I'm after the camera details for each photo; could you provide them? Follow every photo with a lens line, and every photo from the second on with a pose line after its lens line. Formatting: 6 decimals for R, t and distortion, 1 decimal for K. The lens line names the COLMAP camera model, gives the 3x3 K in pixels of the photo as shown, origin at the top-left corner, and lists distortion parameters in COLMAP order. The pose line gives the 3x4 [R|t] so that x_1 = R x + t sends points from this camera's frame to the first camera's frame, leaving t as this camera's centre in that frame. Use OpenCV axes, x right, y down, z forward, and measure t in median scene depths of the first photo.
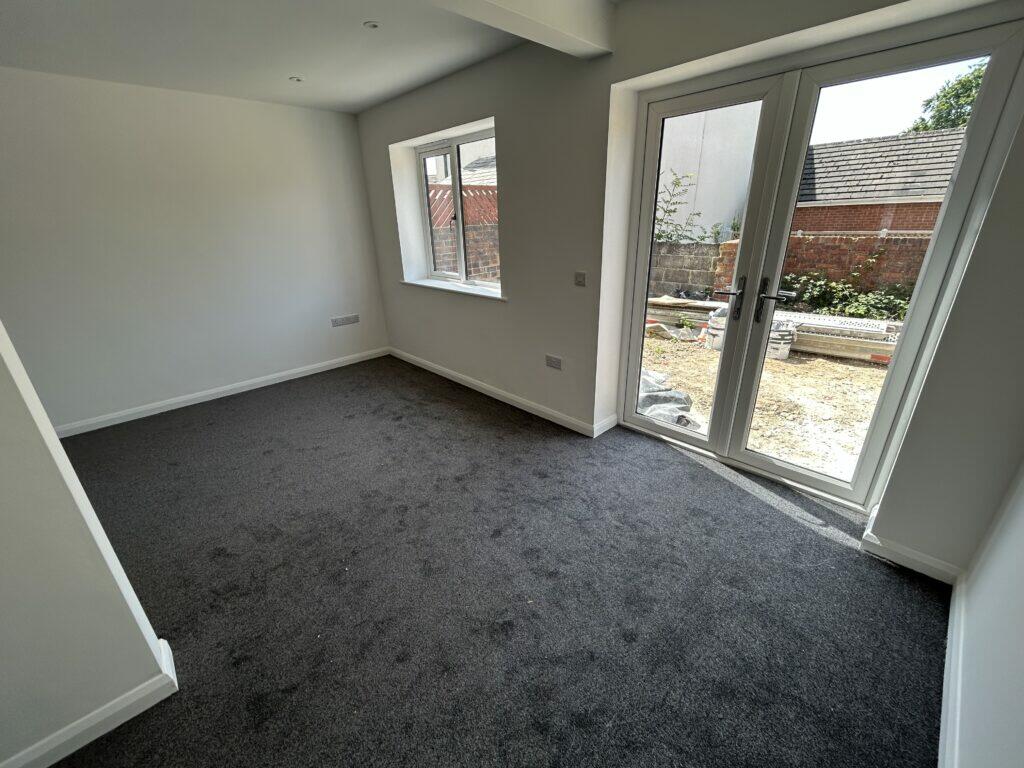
lens RADIAL K [[415.7, 0, 511.6], [0, 415.7, 381.3], [0, 0, 1]] dist [0.003109, 0.000073]
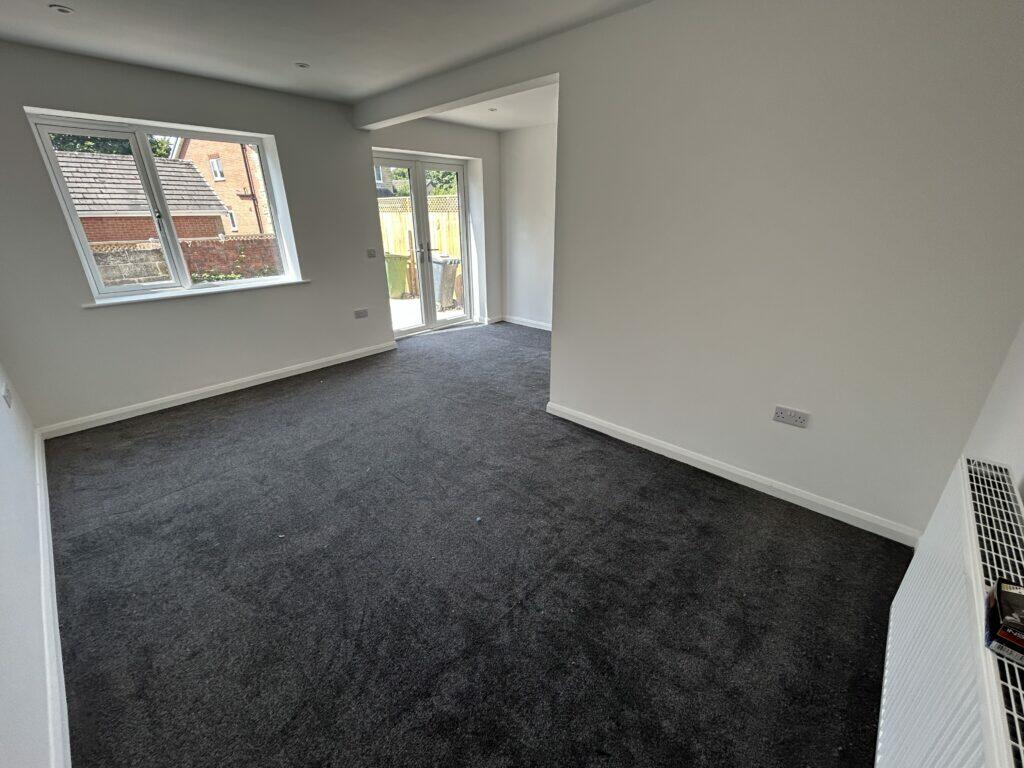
lens RADIAL K [[415.7, 0, 512.2], [0, 415.7, 386.3], [0, 0, 1]] dist [0.003109, 0.000073]
pose [[-0.068031, -0.354169, 0.932704, -1.424322], [0.378743, 0.855719, 0.352561, -0.144369], [-0.922998, 0.377240, 0.075924, 0.489178]]
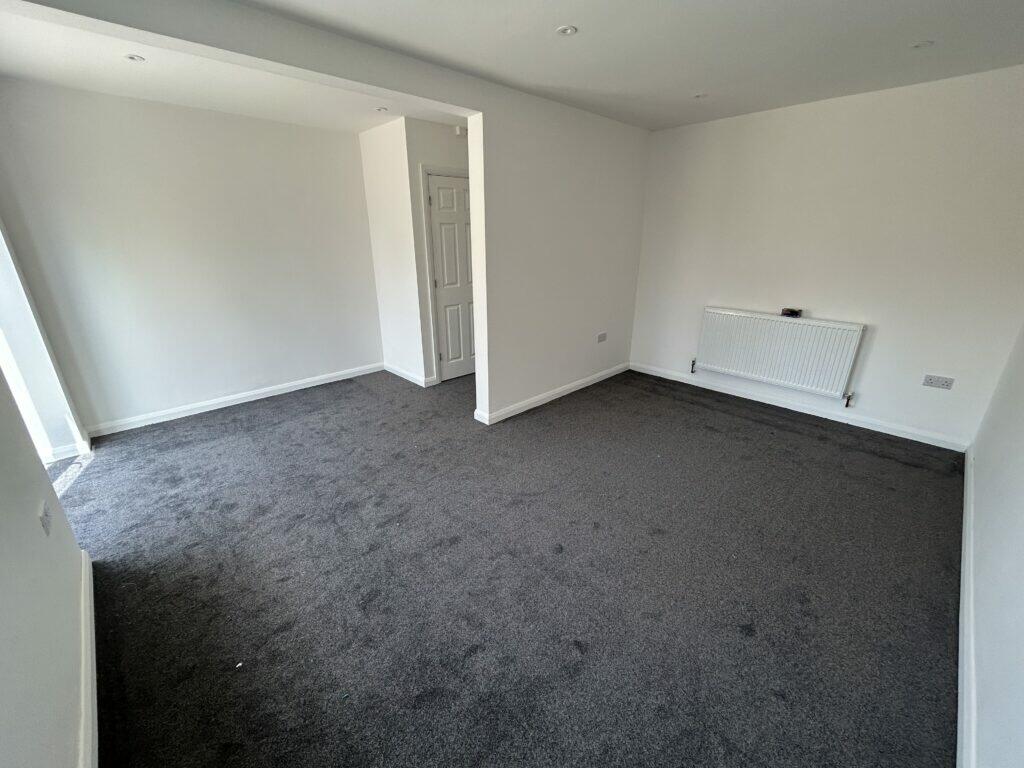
lens RADIAL K [[415.7, 0, 511.9], [0, 415.7, 384.9], [0, 0, 1]] dist [0.003109, 0.000073]
pose [[-0.999566, 0.028212, 0.008423, -0.494900], [0.026629, 0.744220, 0.667404, -0.518167], [0.012560, 0.667339, -0.744648, 1.305762]]
